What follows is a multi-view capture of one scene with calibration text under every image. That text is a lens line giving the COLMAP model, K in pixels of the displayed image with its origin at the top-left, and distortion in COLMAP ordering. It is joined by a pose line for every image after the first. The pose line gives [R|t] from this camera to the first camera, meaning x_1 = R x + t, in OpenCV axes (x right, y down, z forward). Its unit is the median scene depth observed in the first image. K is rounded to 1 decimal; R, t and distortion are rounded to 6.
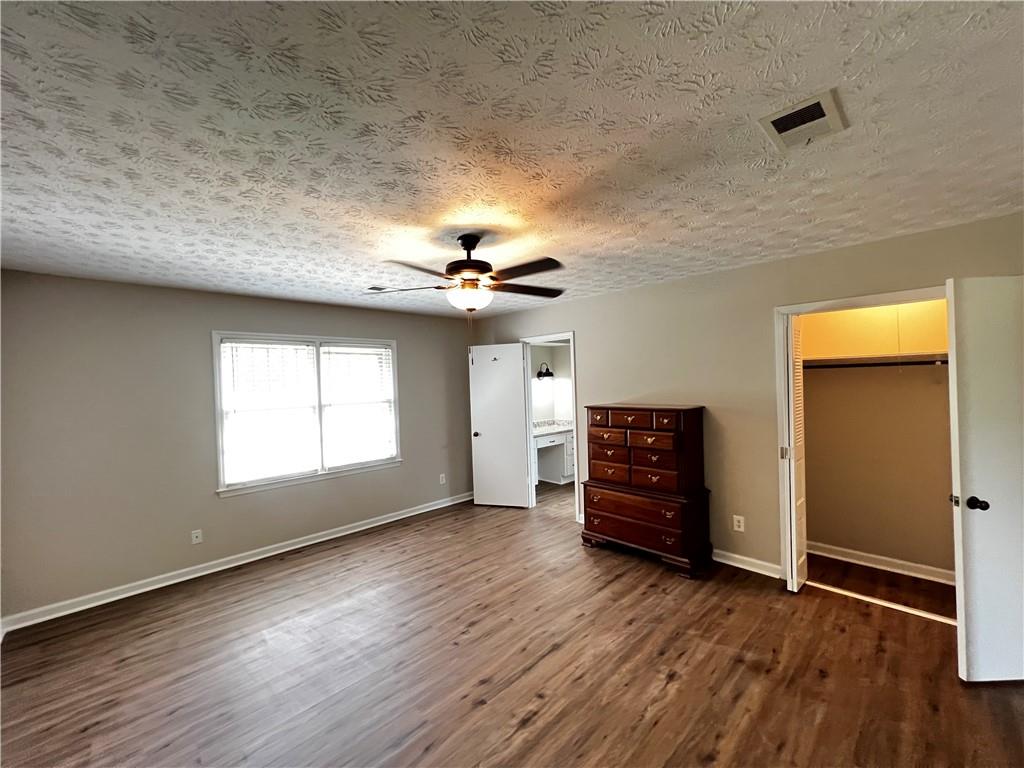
lens RADIAL K [[411.1, 0, 511.7], [0, 411.1, 384.3], [0, 0, 1]] dist [-0.000892, 0.000106]
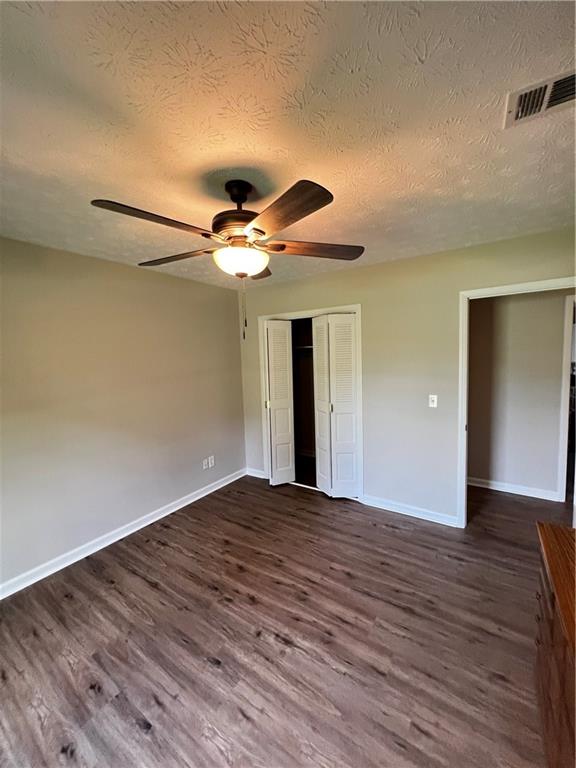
lens RADIAL K [[308.3, 0, 287.3], [0, 308.3, 382.4], [0, 0, 1]] dist [-0.000892, 0.000106]
pose [[-0.208060, -0.047843, 0.976945, -0.797598], [0.039546, 0.997575, 0.057275, 0.010685], [-0.977316, 0.050551, -0.205663, 1.121895]]
